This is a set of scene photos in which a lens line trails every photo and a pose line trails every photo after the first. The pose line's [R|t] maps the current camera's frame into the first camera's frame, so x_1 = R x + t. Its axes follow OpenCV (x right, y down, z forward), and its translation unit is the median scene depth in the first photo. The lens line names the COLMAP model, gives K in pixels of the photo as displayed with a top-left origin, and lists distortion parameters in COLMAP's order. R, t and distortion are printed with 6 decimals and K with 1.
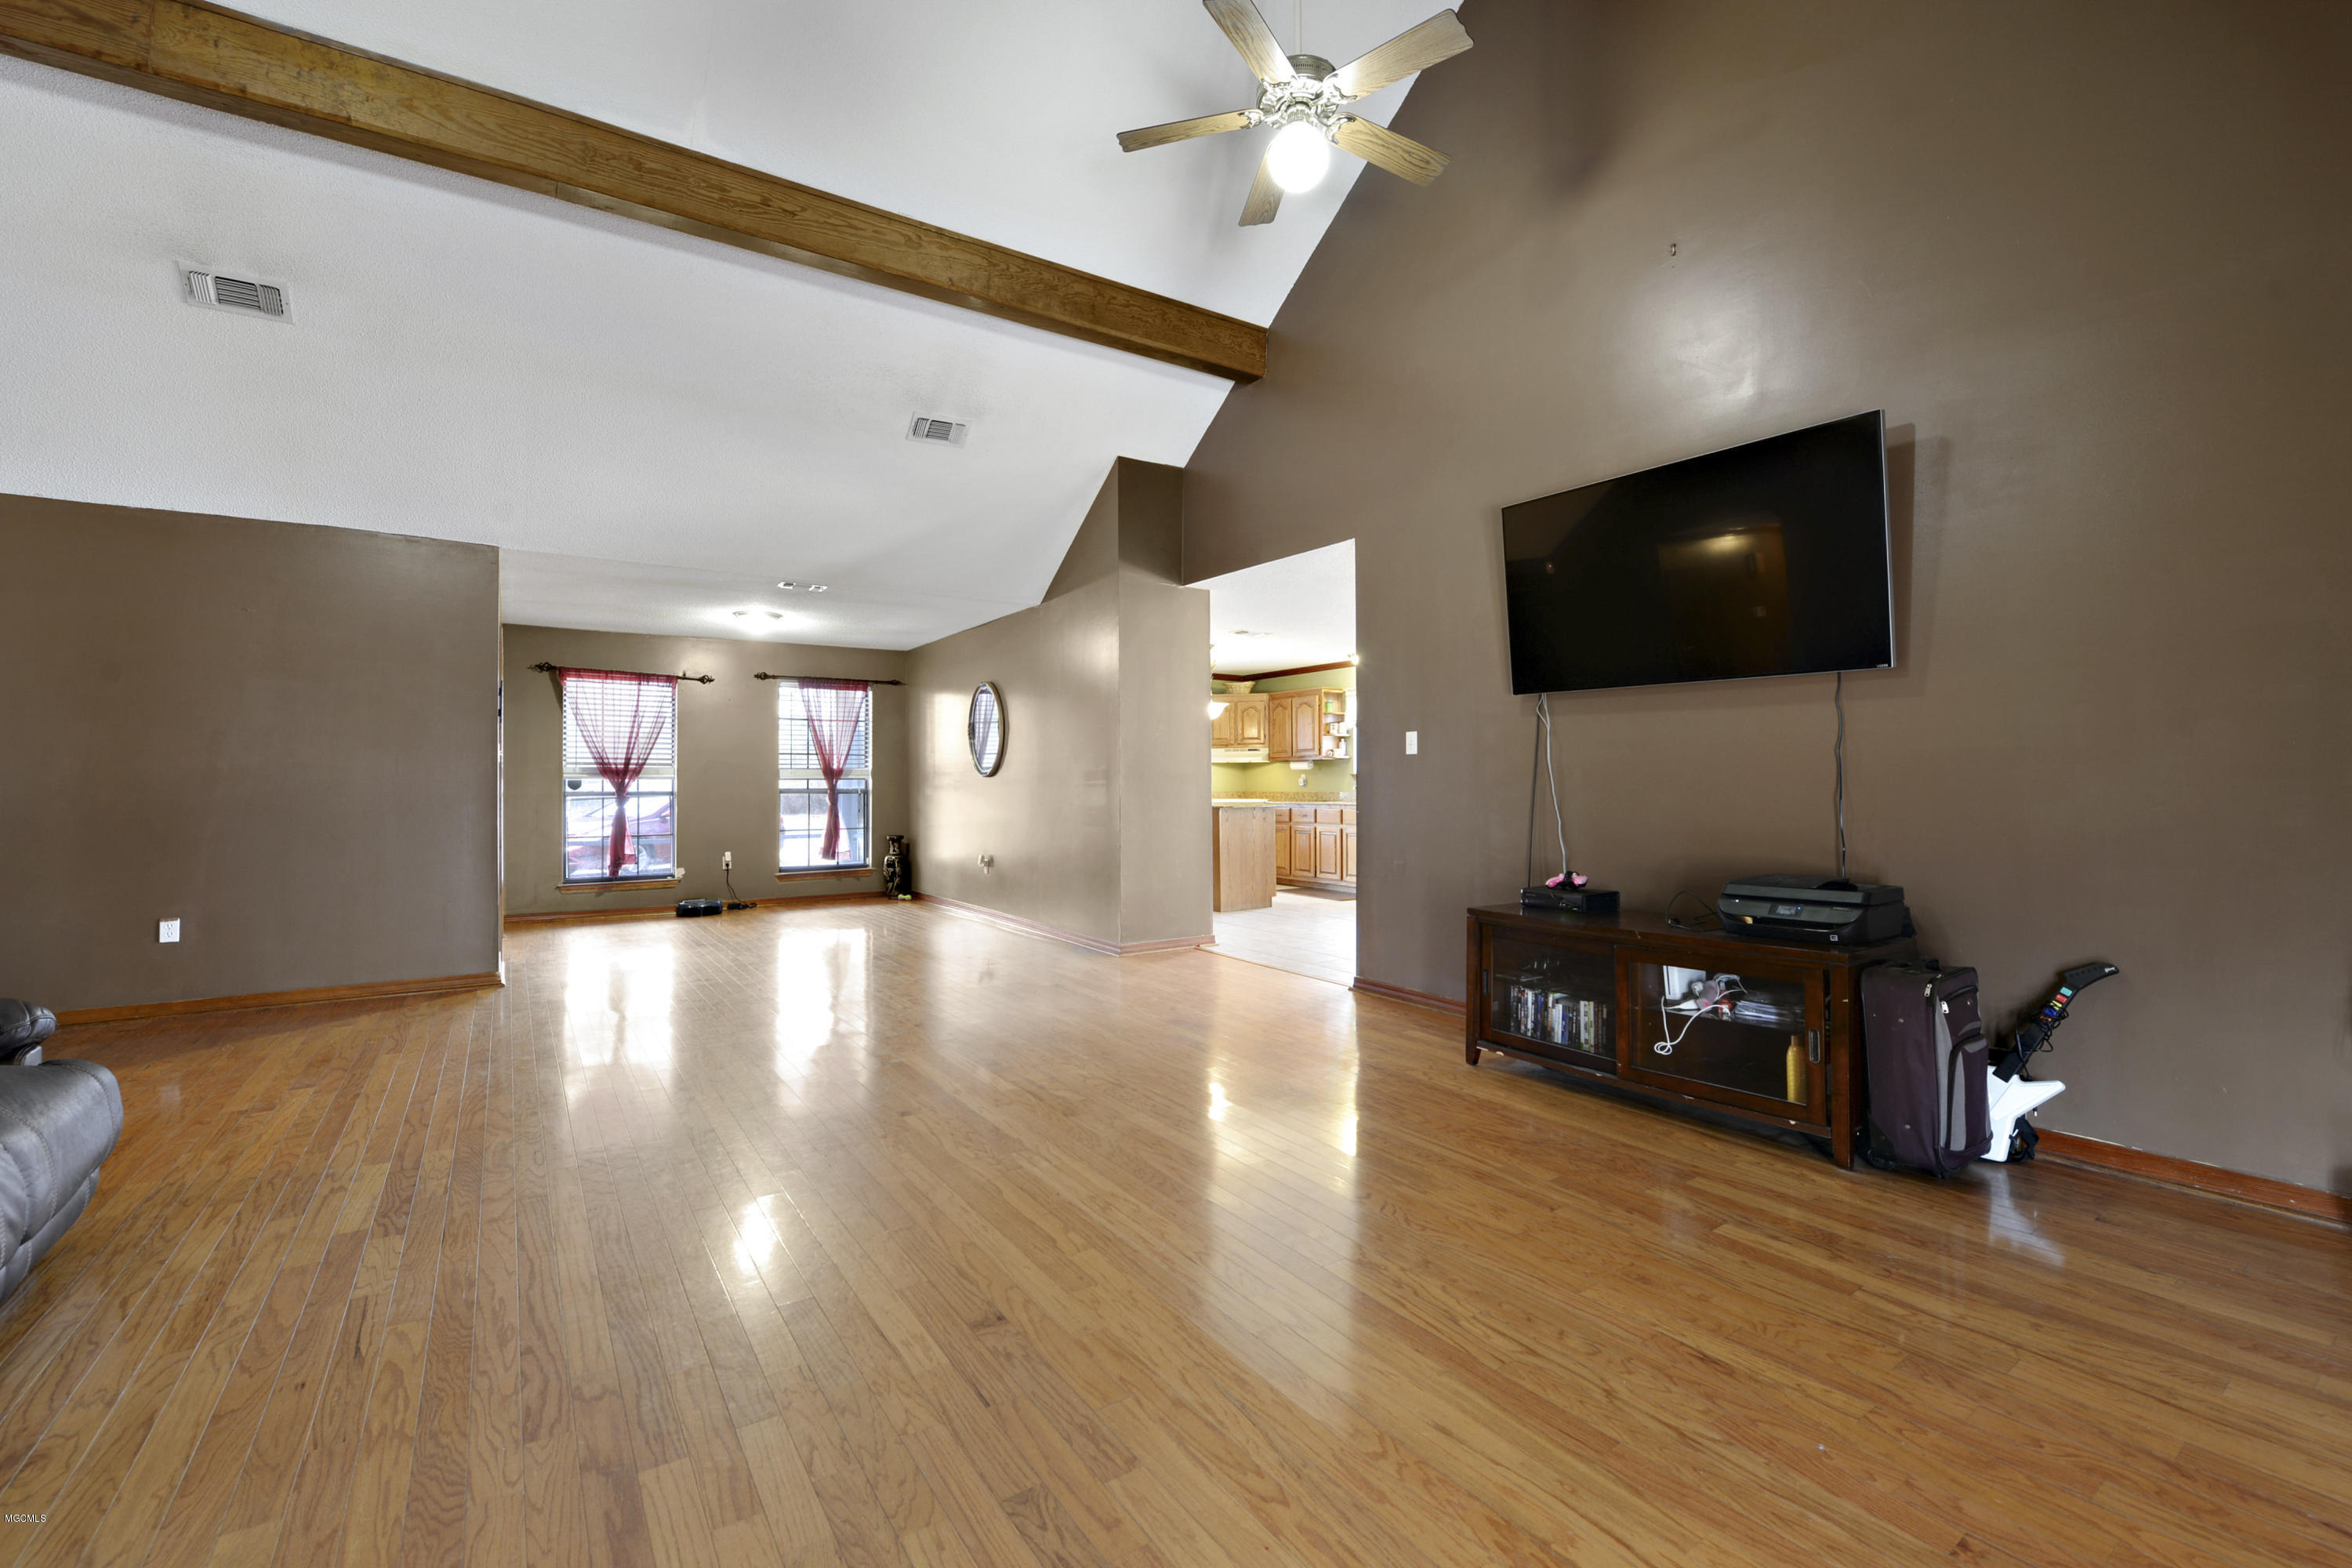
lens RADIAL K [[972.2, 0, 1184.0], [0, 972.2, 774.1], [0, 0, 1]] dist [0.000805, -0.002354]
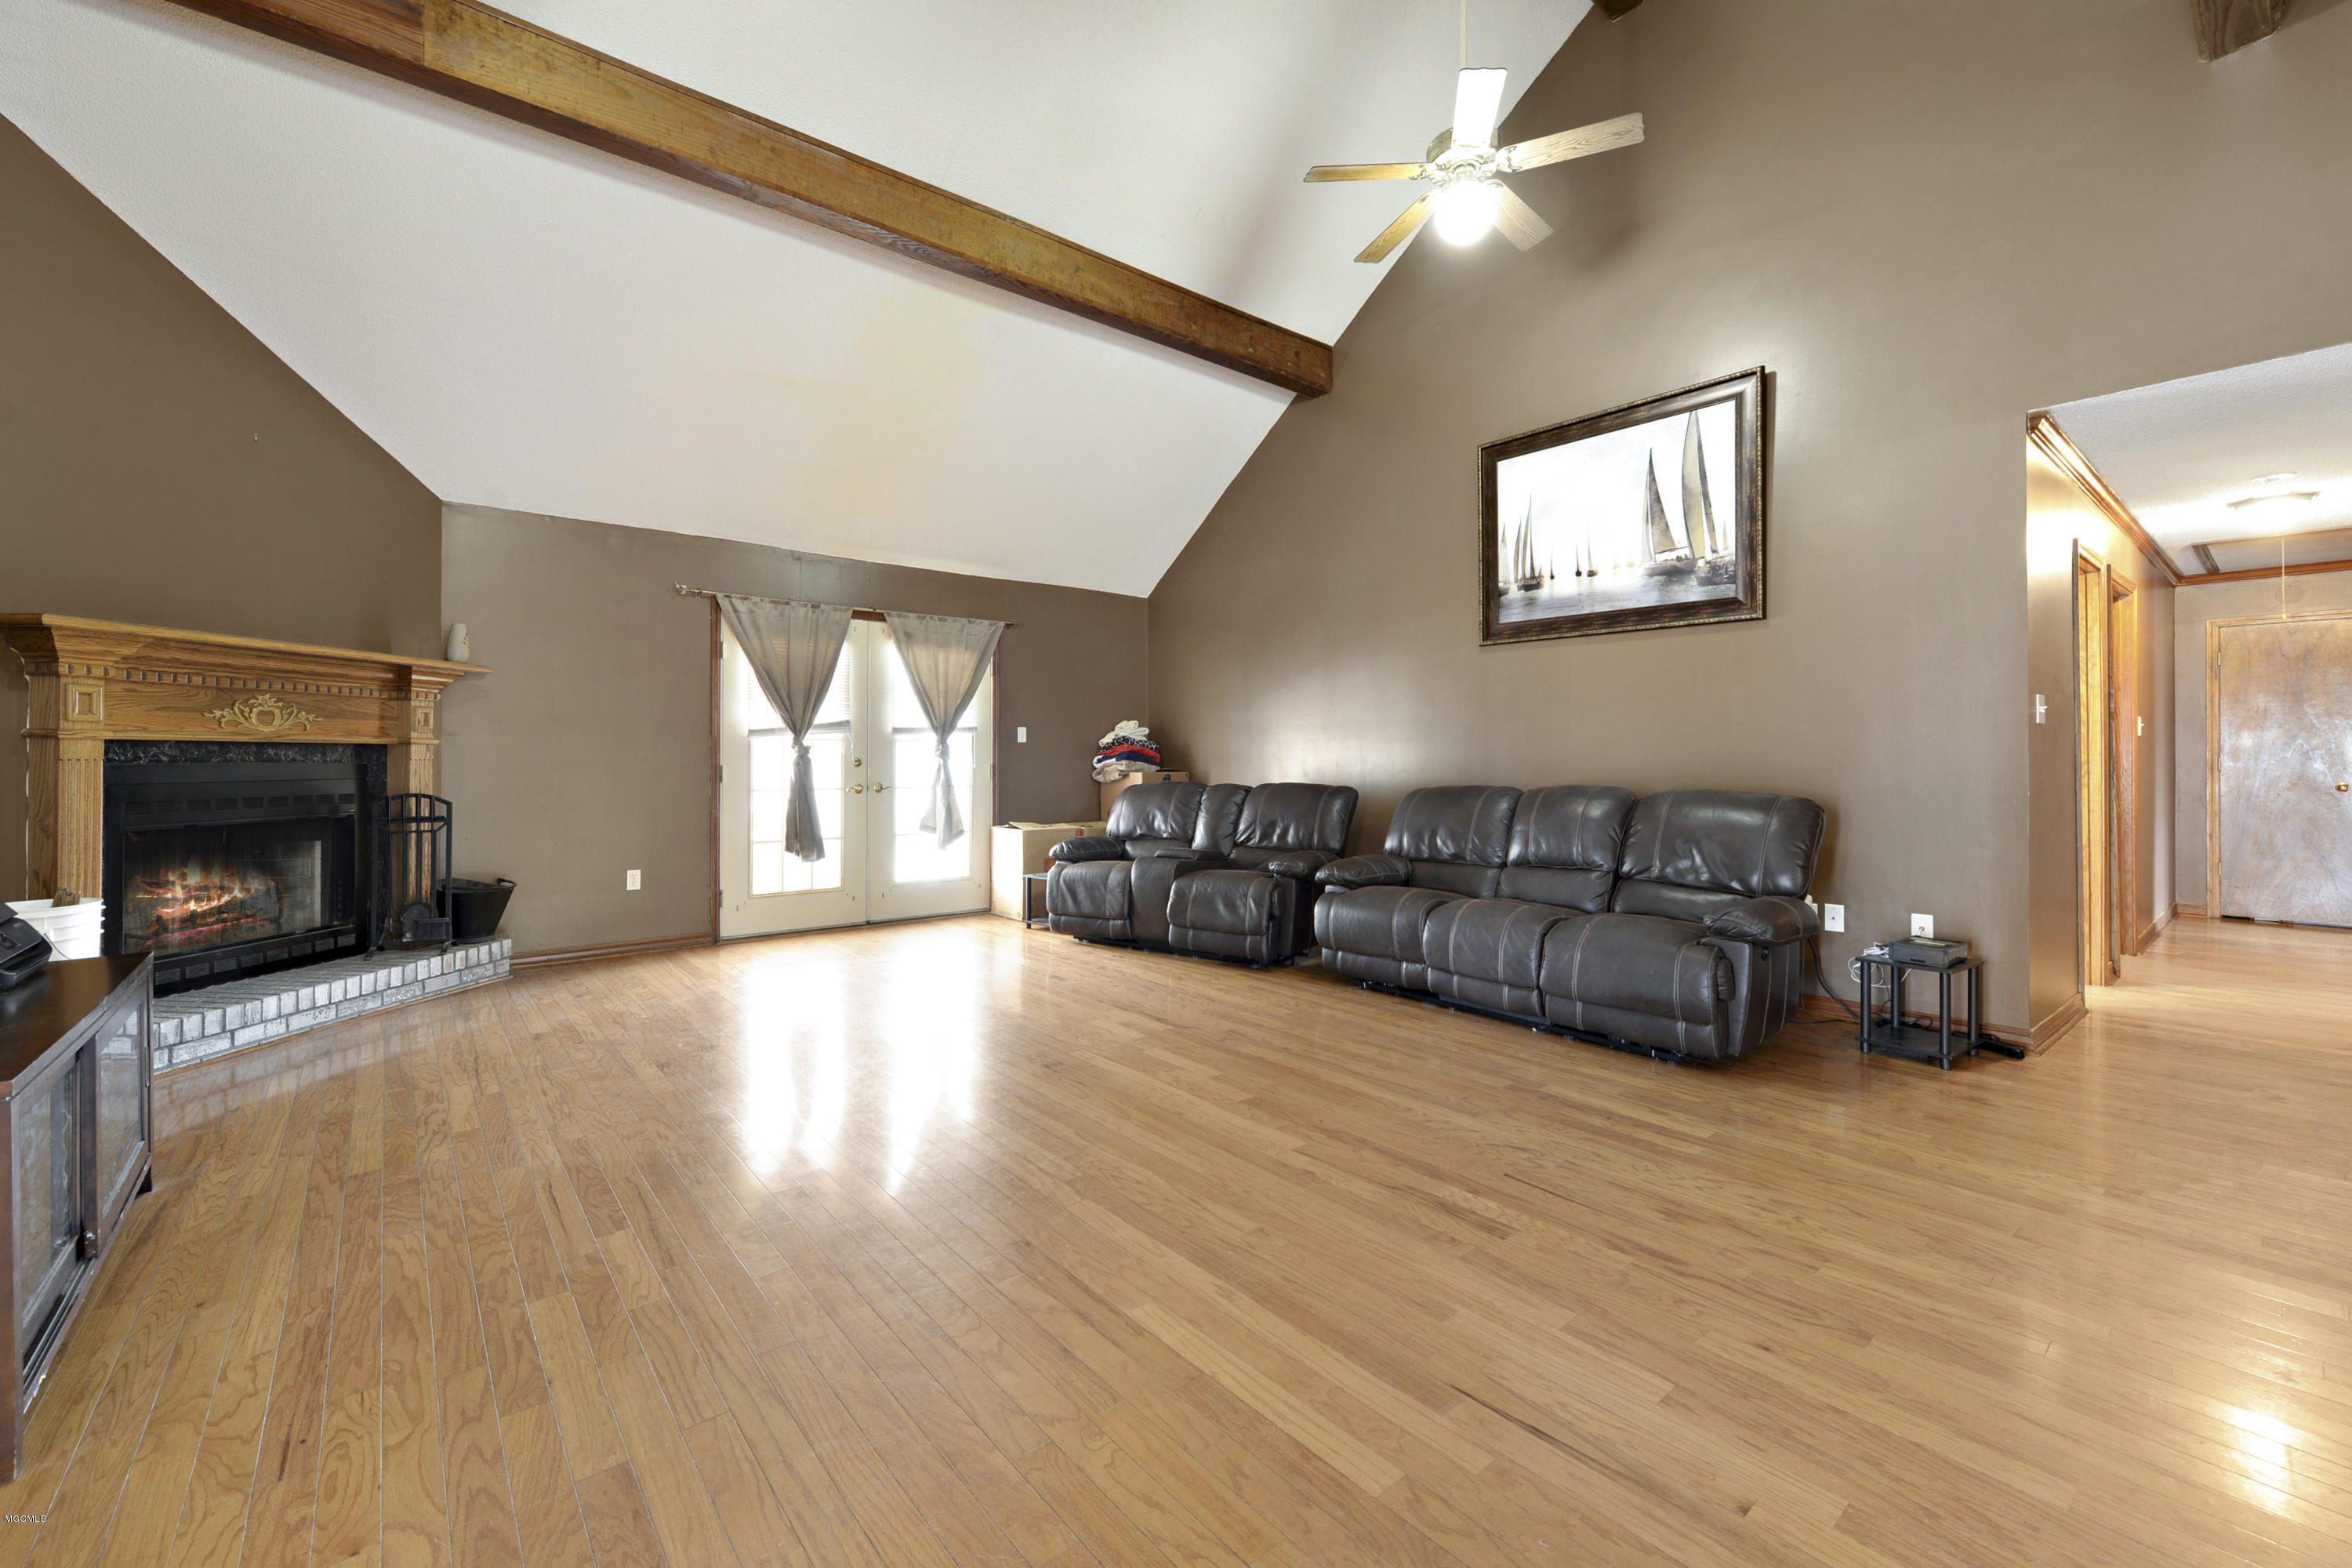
lens RADIAL K [[976.6, 0, 1165.8], [0, 976.6, 762.3], [0, 0, 1]] dist [0.000035, -0.000575]
pose [[-0.997546, 0.003609, -0.069924, -0.154621], [0.004183, 0.999959, -0.008065, 0.016725], [0.069892, -0.008338, -0.997520, 1.528288]]
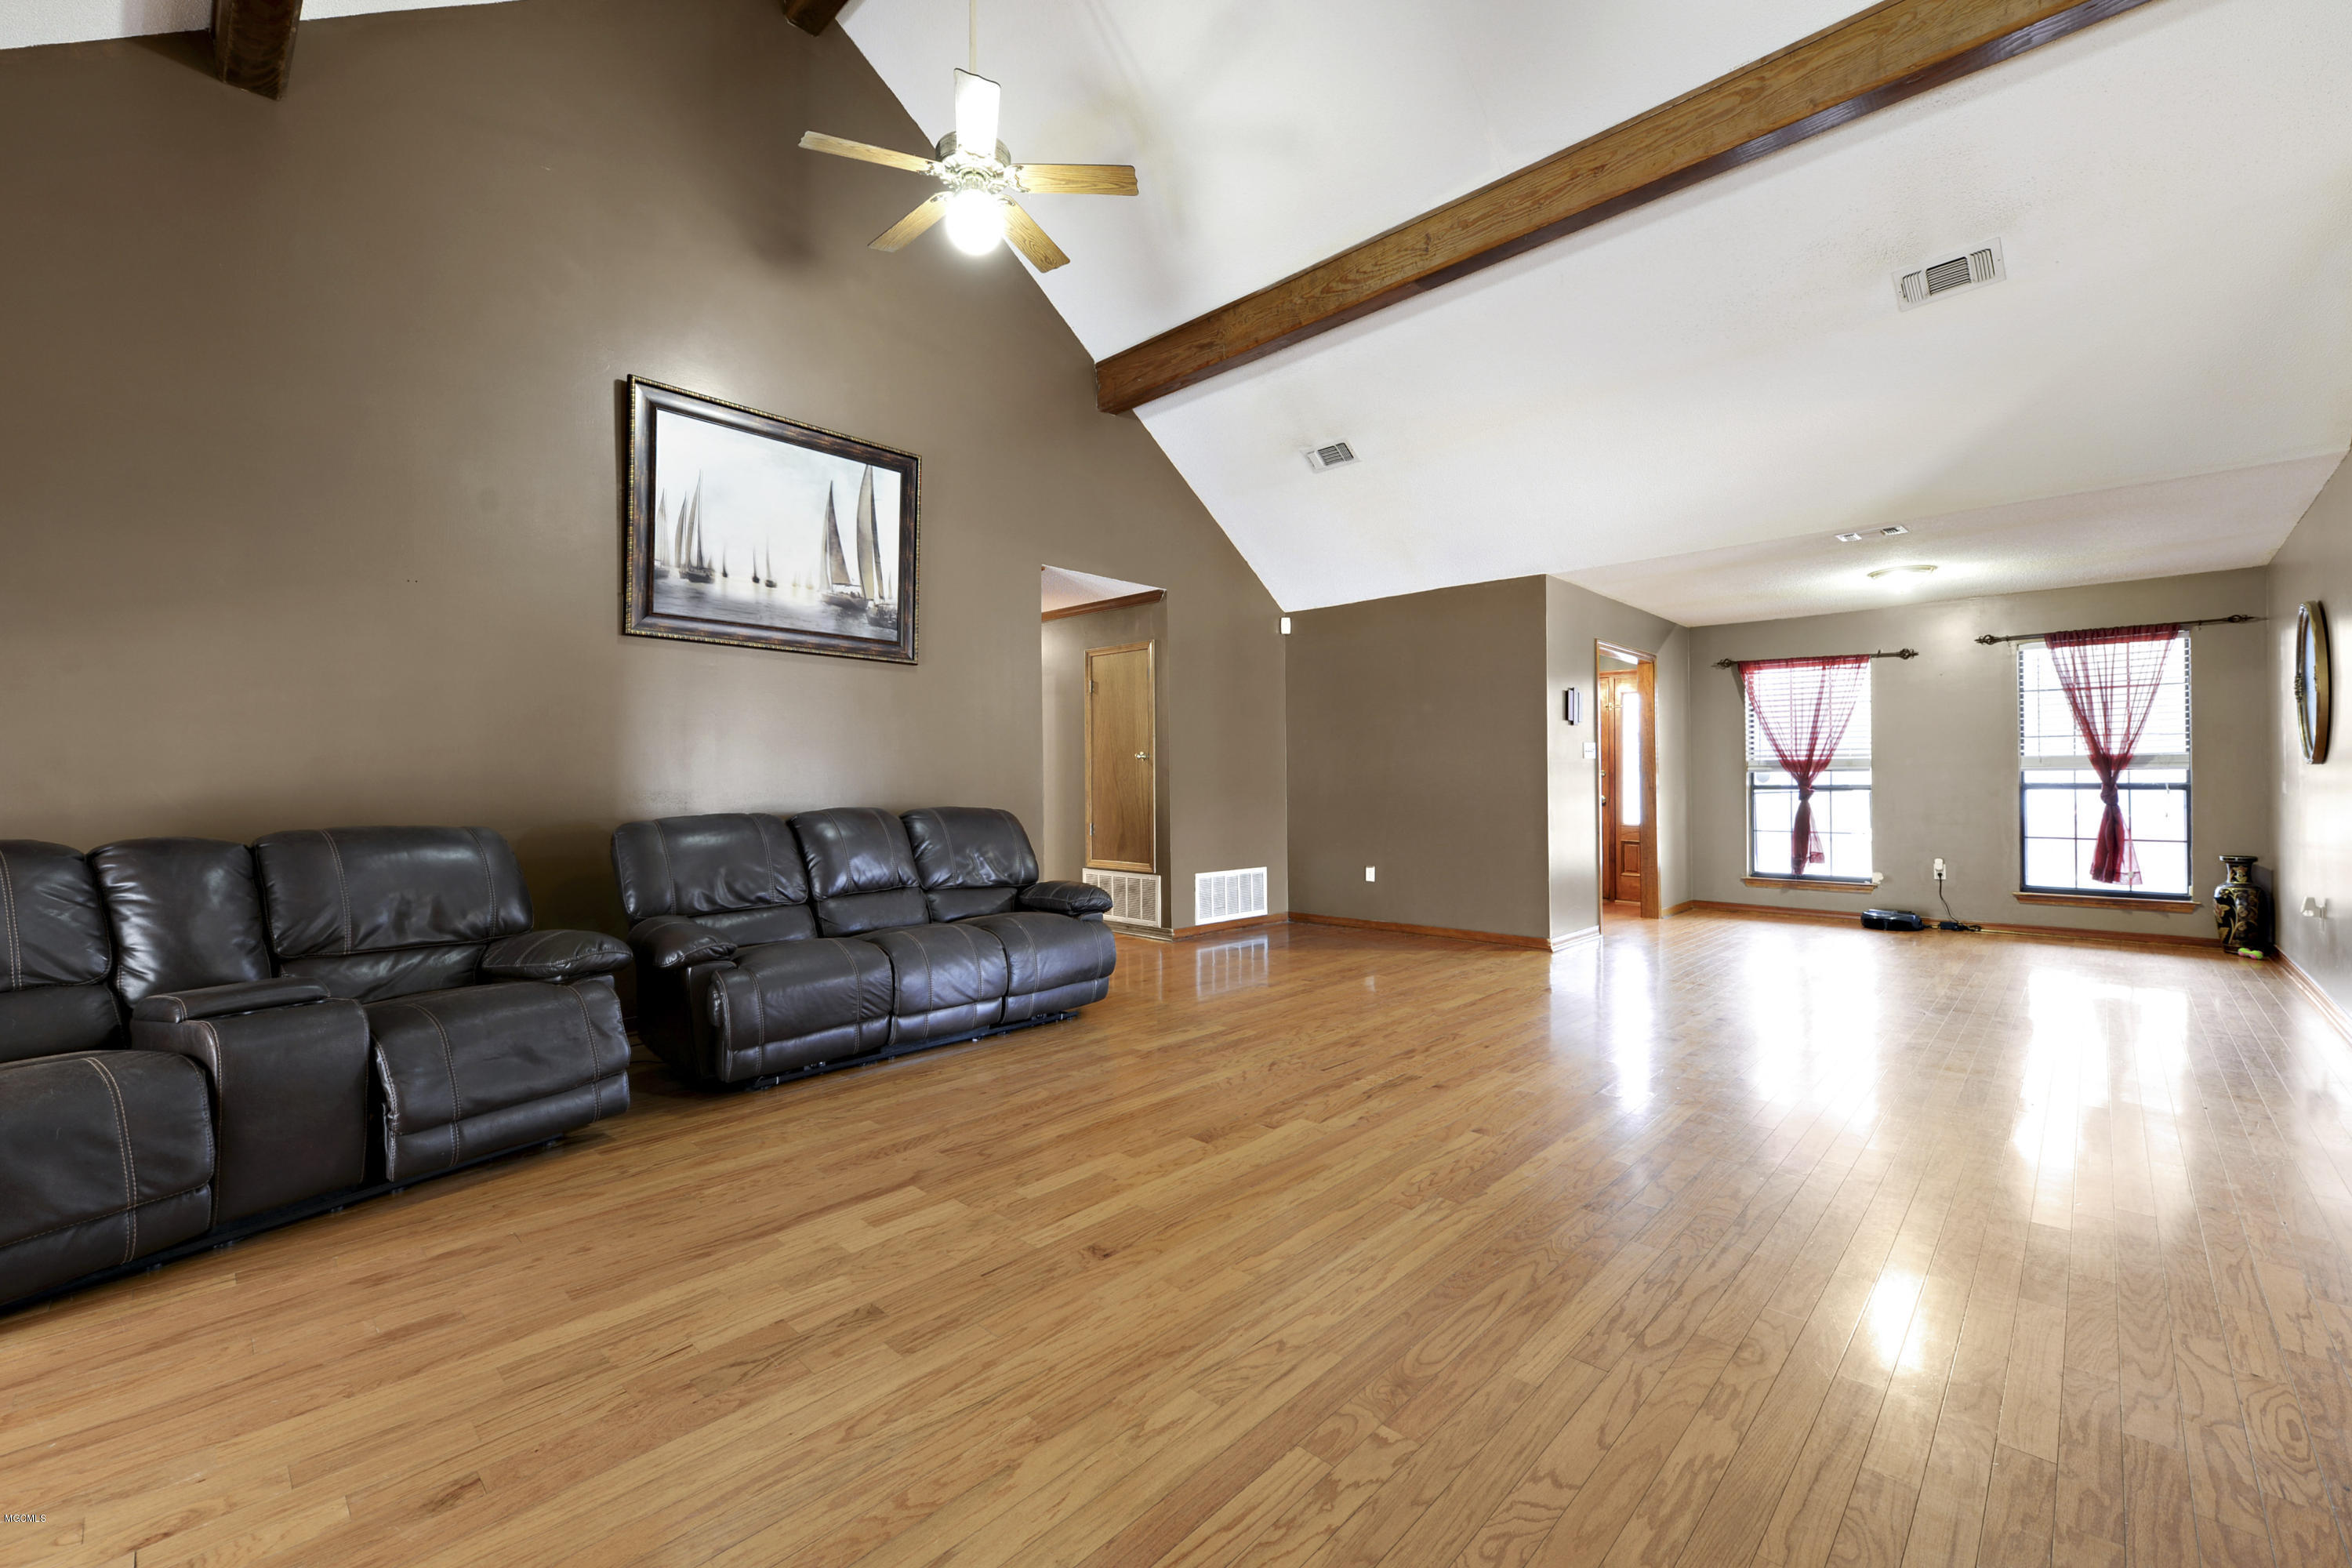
lens RADIAL K [[976.6, 0, 1173.2], [0, 976.6, 783.1], [0, 0, 1]] dist [0.000035, -0.000575]
pose [[0.210108, 0.003303, -0.977673, 0.512541], [0.012767, 0.999900, 0.006122, 0.004875], [0.977595, -0.013769, 0.210044, 0.468545]]
